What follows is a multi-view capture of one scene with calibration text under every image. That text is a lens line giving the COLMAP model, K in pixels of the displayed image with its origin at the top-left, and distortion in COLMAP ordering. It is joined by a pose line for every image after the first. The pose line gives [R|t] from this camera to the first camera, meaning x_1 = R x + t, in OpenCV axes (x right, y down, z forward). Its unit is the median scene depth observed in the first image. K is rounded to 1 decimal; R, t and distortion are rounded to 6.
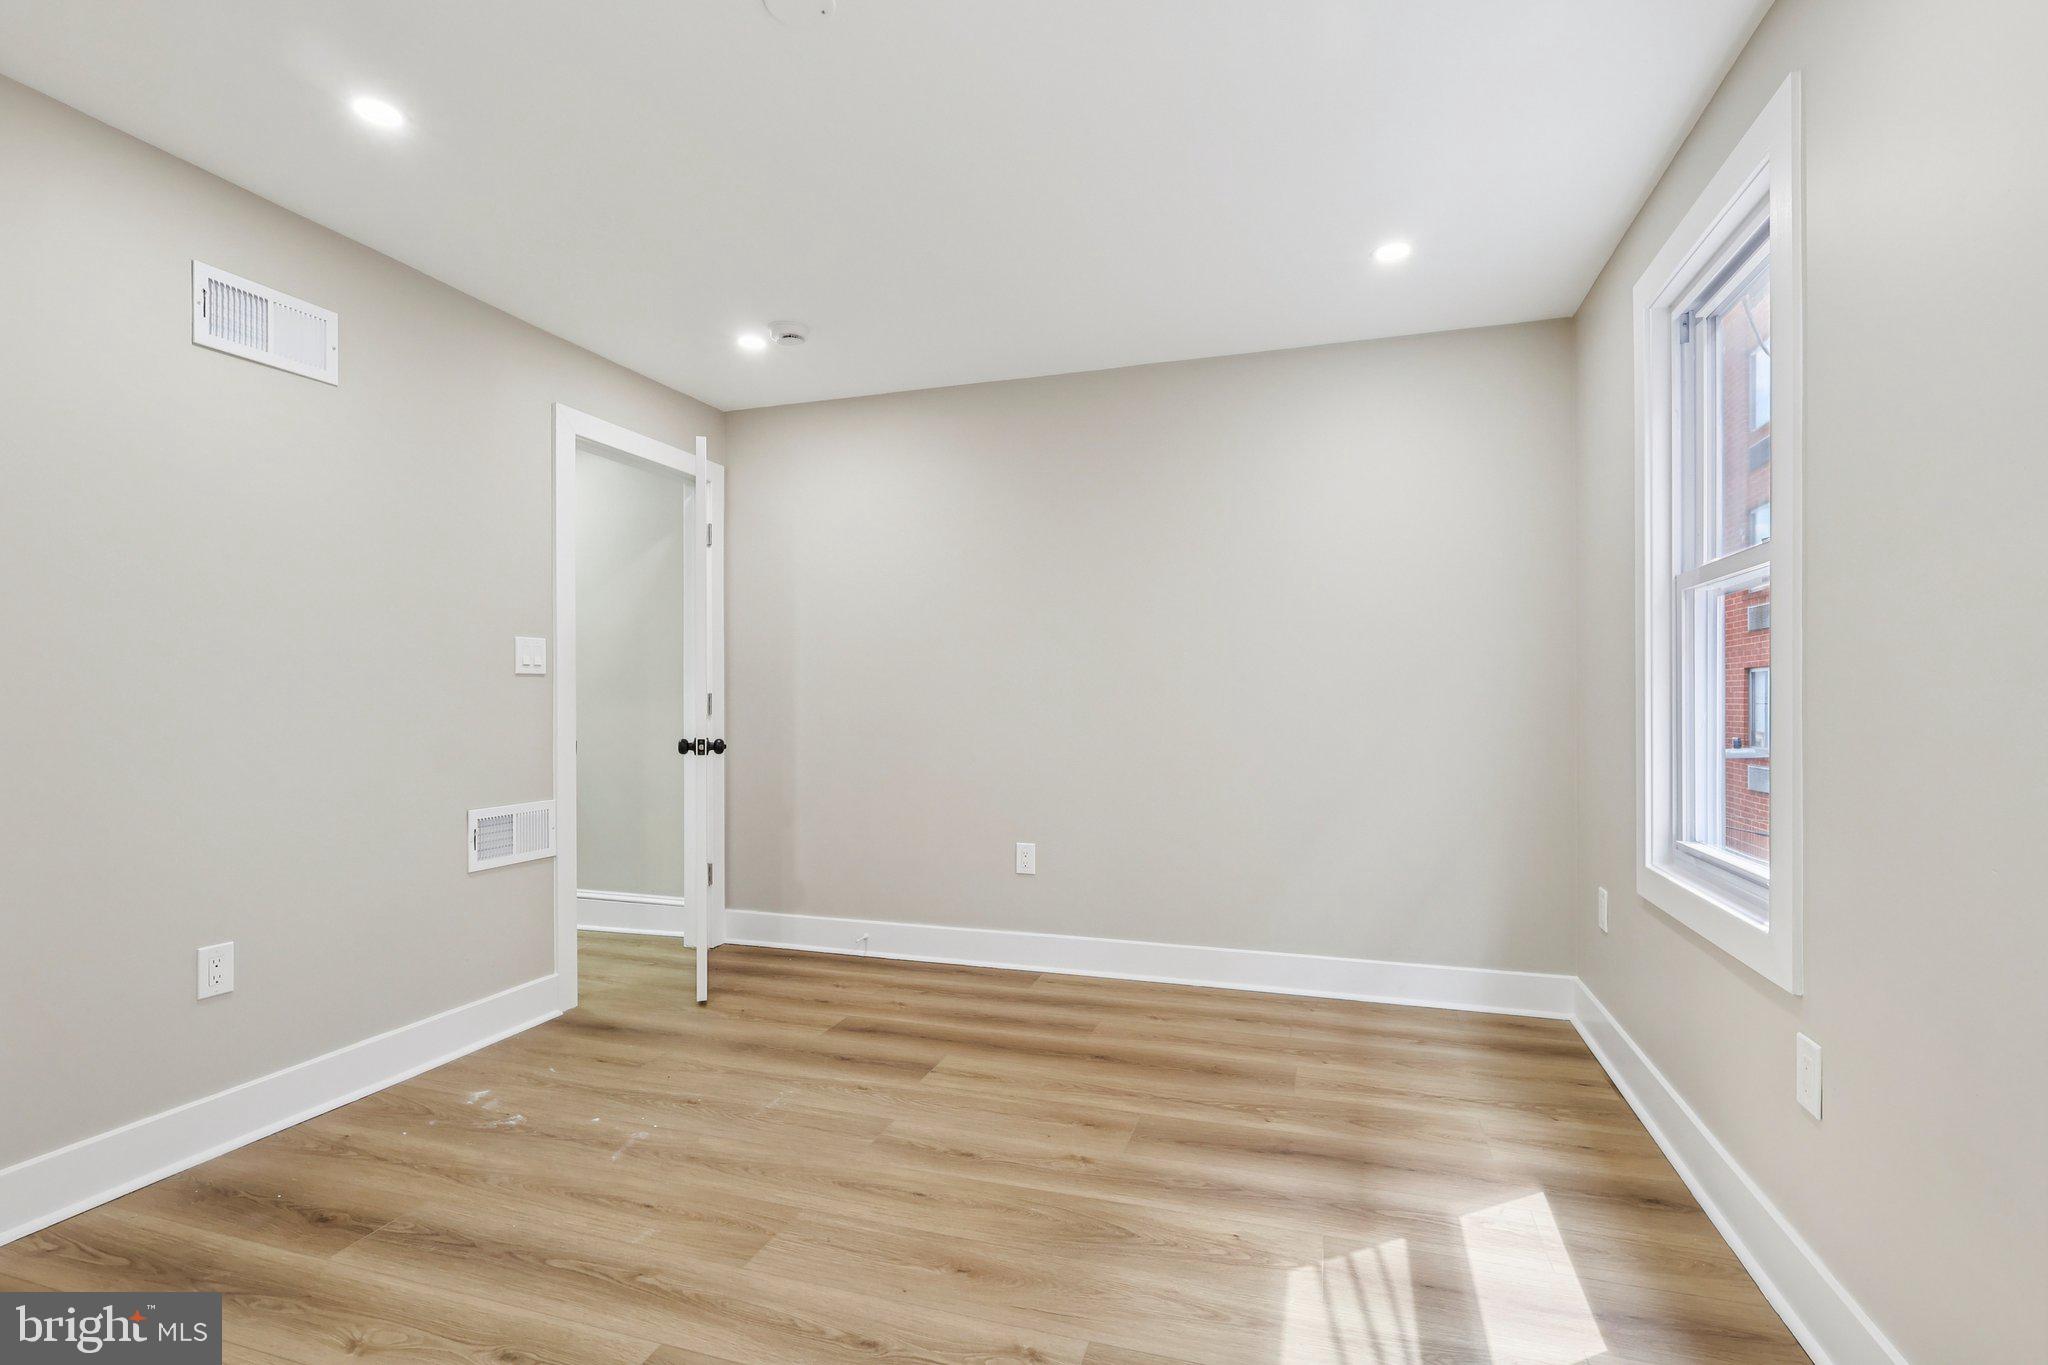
lens RADIAL K [[958.4, 0, 1020.6], [0, 958.4, 681.0], [0, 0, 1]] dist [-0.002516, 0.000625]
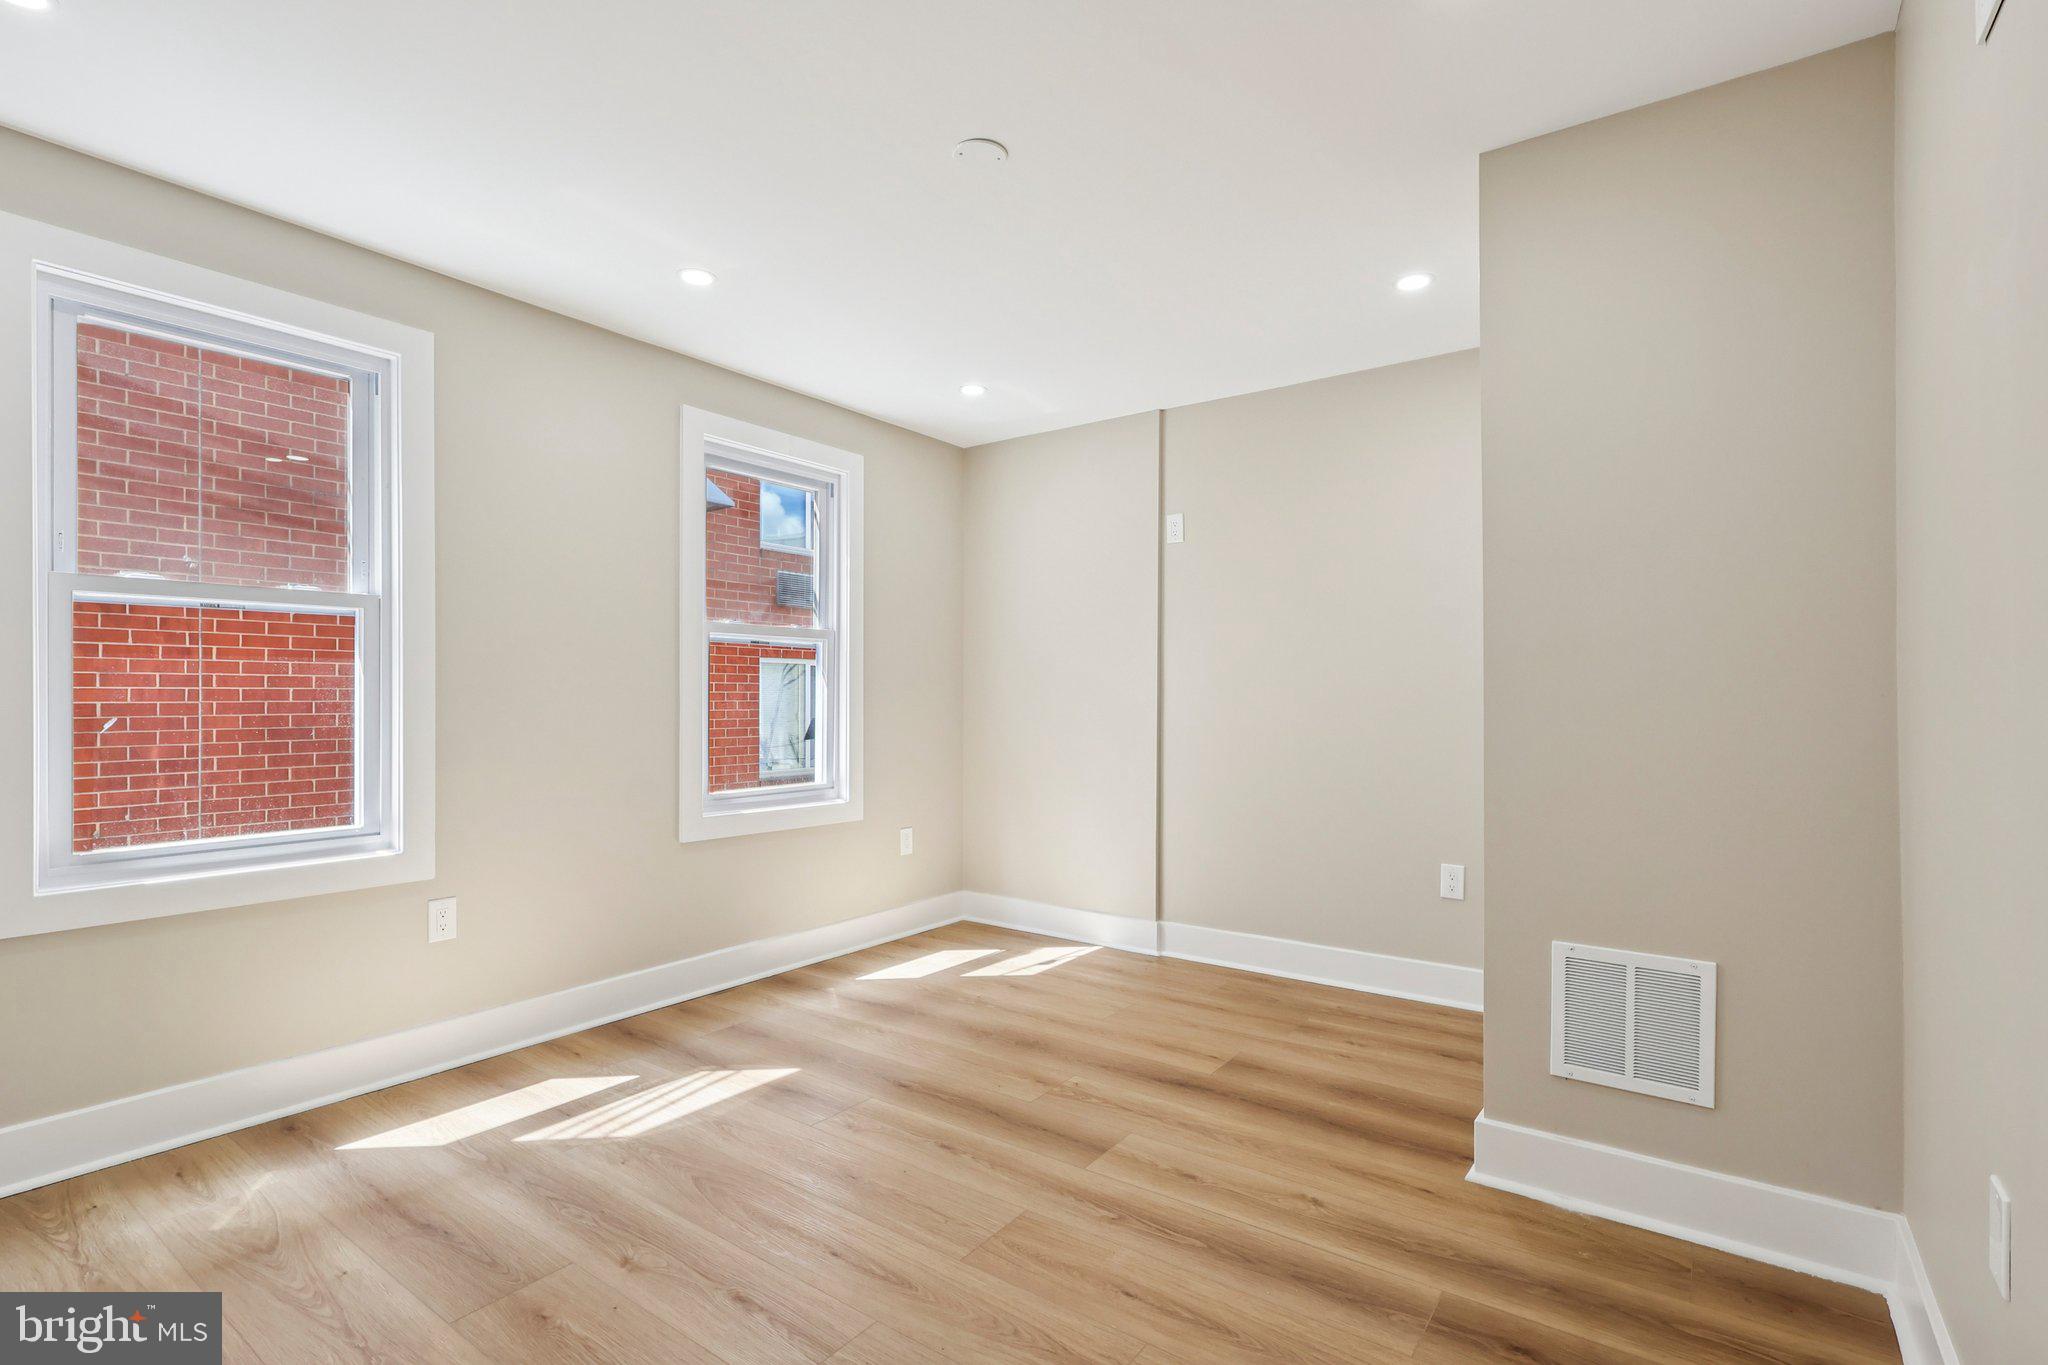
lens RADIAL K [[958.4, 0, 1020.6], [0, 958.4, 681.0], [0, 0, 1]] dist [-0.002516, 0.000625]
pose [[-0.952452, 0.008589, 0.304567, -0.593151], [-0.000989, 0.999510, -0.031279, 0.028038], [-0.304686, -0.030093, -0.951977, 1.961543]]
